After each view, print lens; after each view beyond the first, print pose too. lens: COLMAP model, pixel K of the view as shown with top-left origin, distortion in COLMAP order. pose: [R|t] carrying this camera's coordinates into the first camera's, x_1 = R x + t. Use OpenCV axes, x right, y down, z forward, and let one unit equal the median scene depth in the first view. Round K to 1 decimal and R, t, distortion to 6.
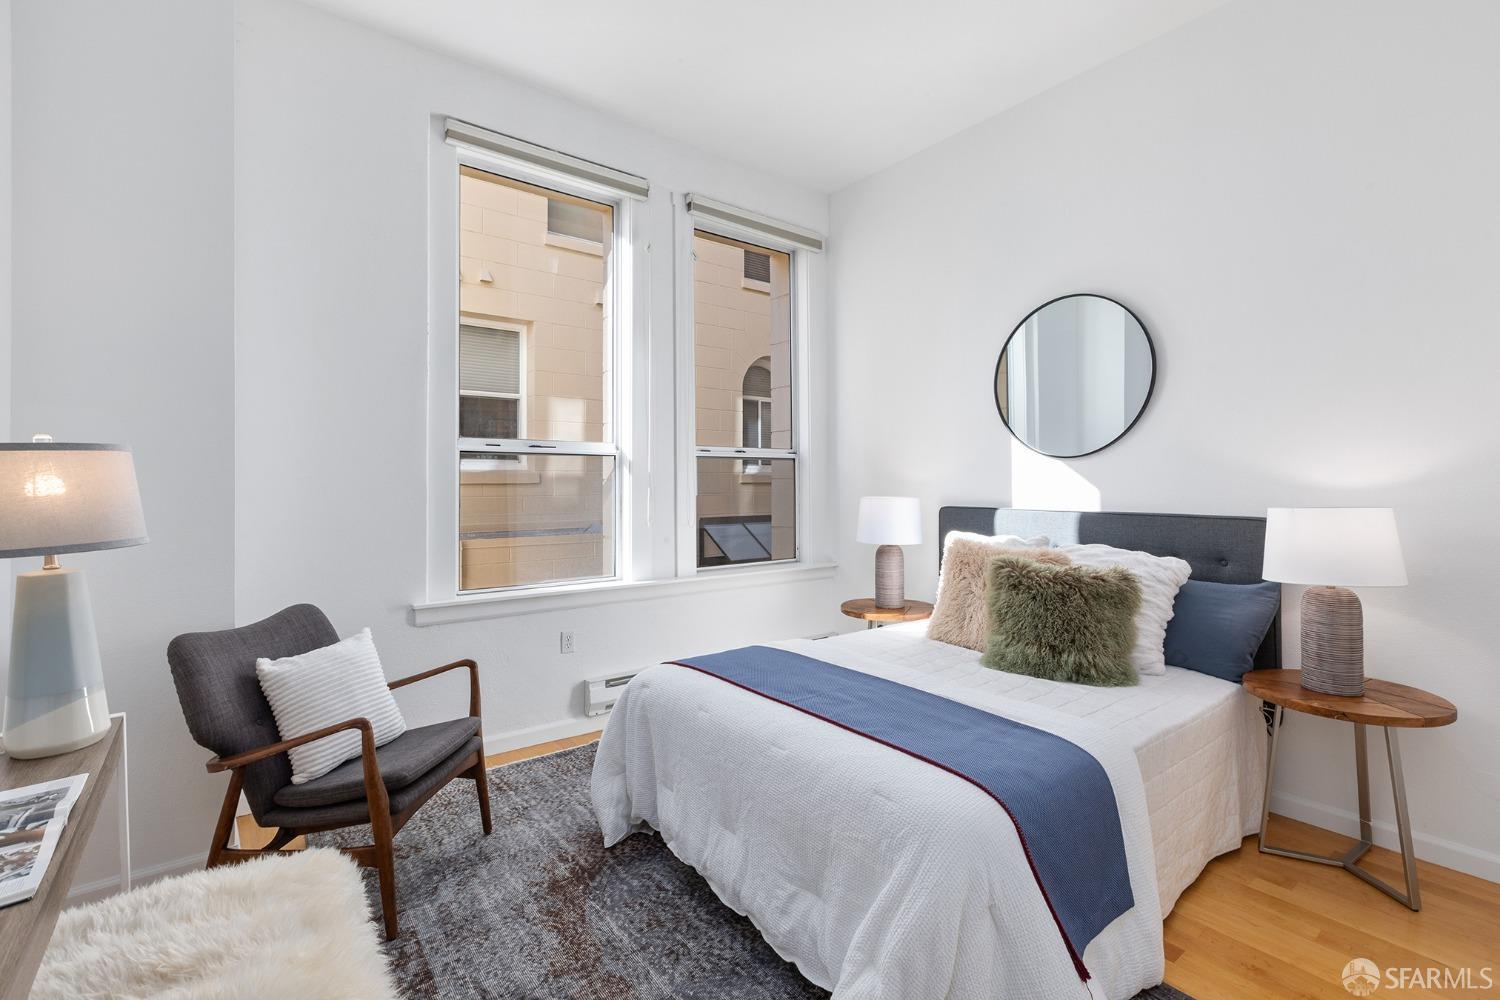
lens RADIAL K [[666.9, 0, 754.4], [0, 666.9, 501.2], [0, 0, 1]] dist [-0.001045, -0.000400]
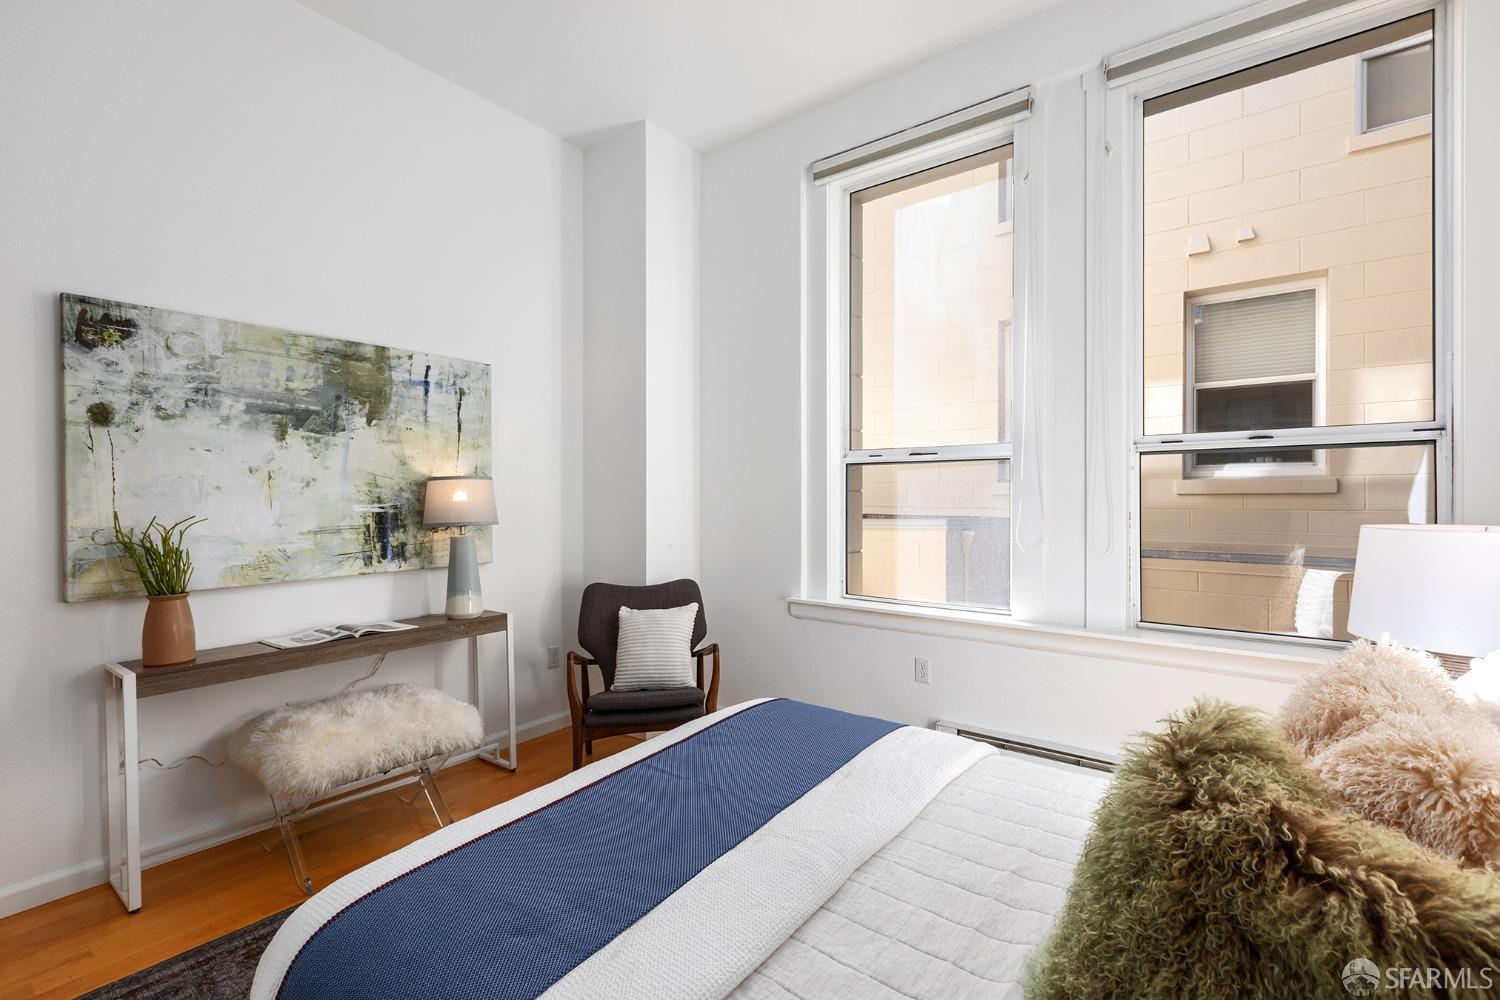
lens RADIAL K [[666.9, 0, 754.4], [0, 666.9, 501.2], [0, 0, 1]] dist [-0.001045, -0.000400]
pose [[0.260060, 0.005625, -0.965576, 0.227899], [-0.023266, 0.999729, -0.000442, -0.003806], [0.965312, 0.022580, 0.260120, 0.243664]]
